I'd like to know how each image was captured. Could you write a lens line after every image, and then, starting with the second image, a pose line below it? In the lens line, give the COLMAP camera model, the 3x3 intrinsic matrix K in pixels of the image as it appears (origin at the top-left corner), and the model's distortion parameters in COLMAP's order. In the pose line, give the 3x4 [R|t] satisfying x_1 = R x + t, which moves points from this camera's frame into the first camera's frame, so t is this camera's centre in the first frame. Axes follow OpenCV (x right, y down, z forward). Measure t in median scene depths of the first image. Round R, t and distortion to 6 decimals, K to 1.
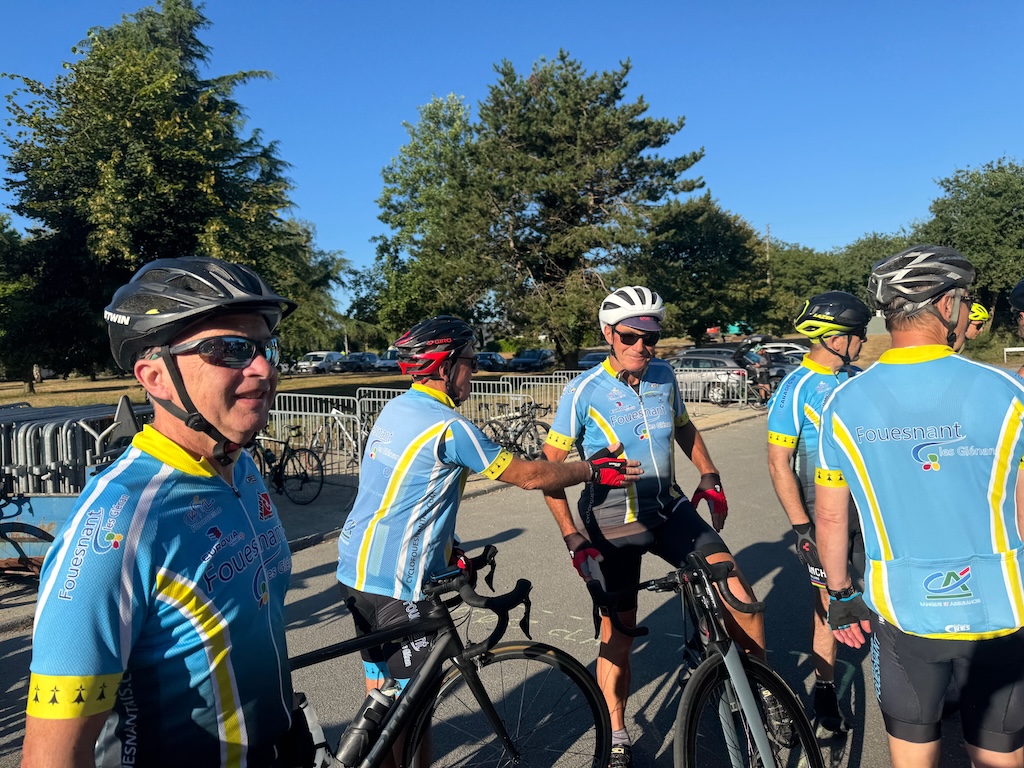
lens RADIAL K [[731.8, 0, 518.2], [0, 731.8, 389.9], [0, 0, 1]] dist [0.096461, -0.157917]
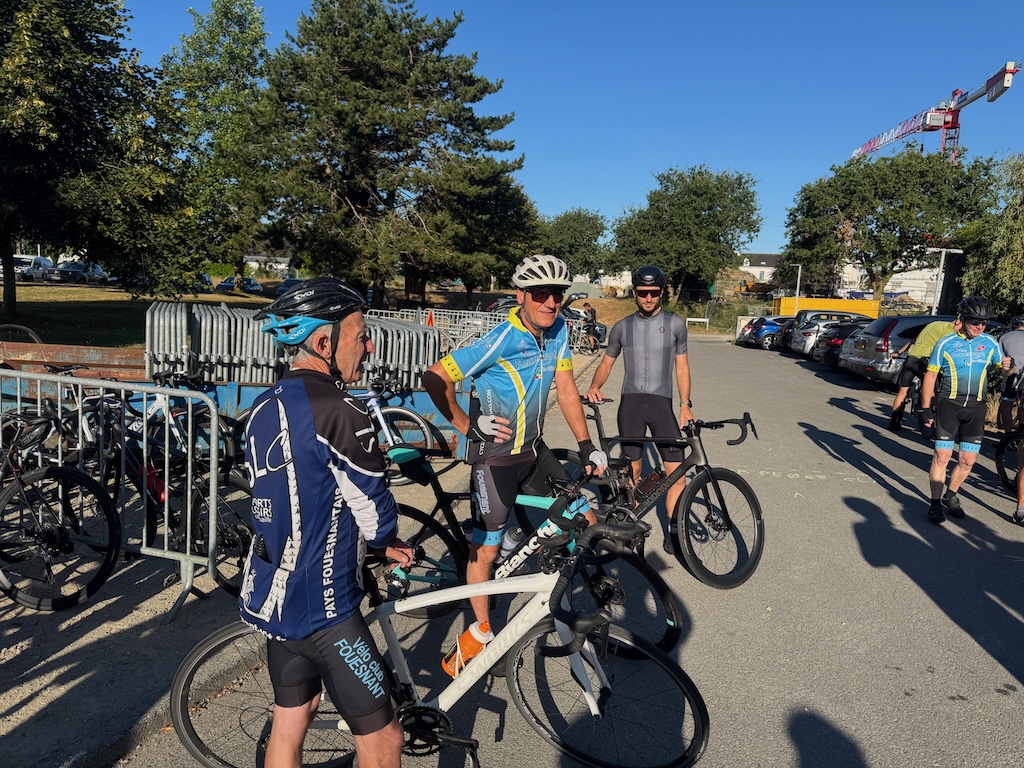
lens RADIAL K [[776.9, 0, 509.3], [0, 776.9, 412.3], [0, 0, 1]] dist [0.001620, 0.005722]
pose [[0.875520, 0.015066, 0.482947, -0.292203], [-0.061113, 0.994940, 0.079752, 0.019144], [-0.479302, -0.099338, 0.872010, -0.033373]]
